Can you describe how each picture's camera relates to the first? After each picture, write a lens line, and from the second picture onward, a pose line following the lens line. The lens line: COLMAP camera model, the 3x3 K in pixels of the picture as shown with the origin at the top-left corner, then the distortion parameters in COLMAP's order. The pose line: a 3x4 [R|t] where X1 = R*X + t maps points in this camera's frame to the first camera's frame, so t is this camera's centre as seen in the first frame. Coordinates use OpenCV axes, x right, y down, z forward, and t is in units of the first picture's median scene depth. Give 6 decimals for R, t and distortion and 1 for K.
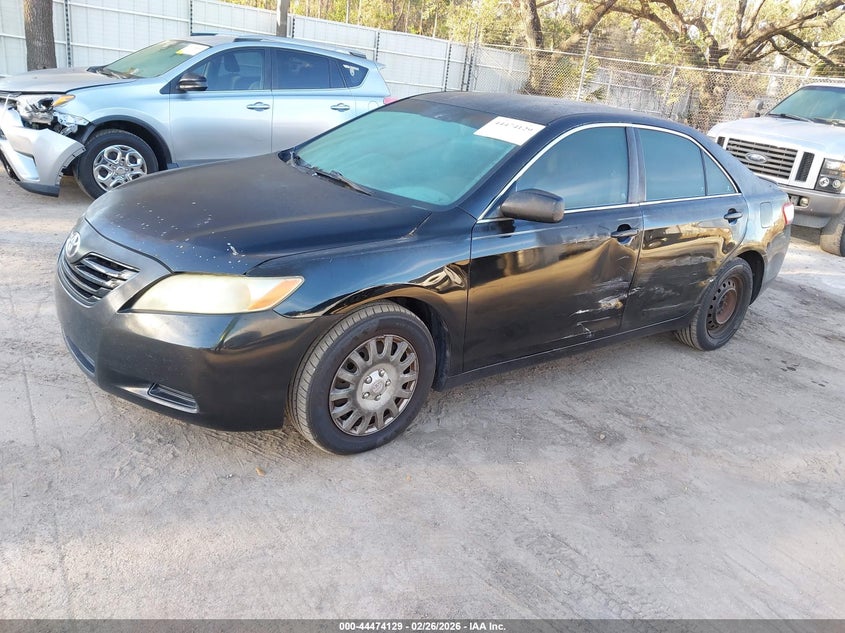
lens RADIAL K [[689.3, 0, 422.5], [0, 689.3, 316.5], [0, 0, 1]] dist [0.000327, -0.003438]
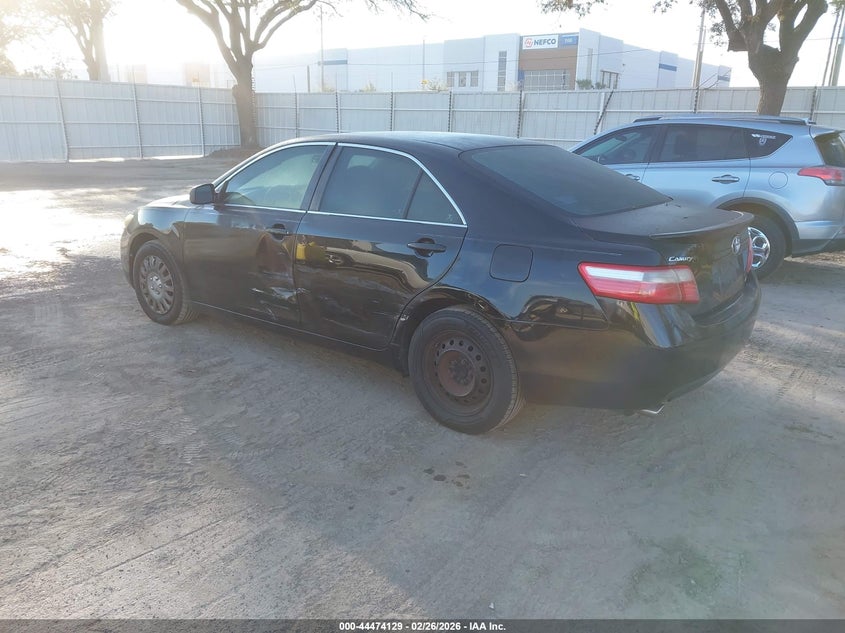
lens RADIAL K [[689.3, 0, 422.5], [0, 689.3, 316.5], [0, 0, 1]] dist [0.000327, -0.003438]
pose [[0.198470, 0.148125, -0.968849, 1.505747], [-0.325846, 0.942257, 0.077309, -0.155963], [0.924356, 0.300352, 0.235275, 1.004461]]
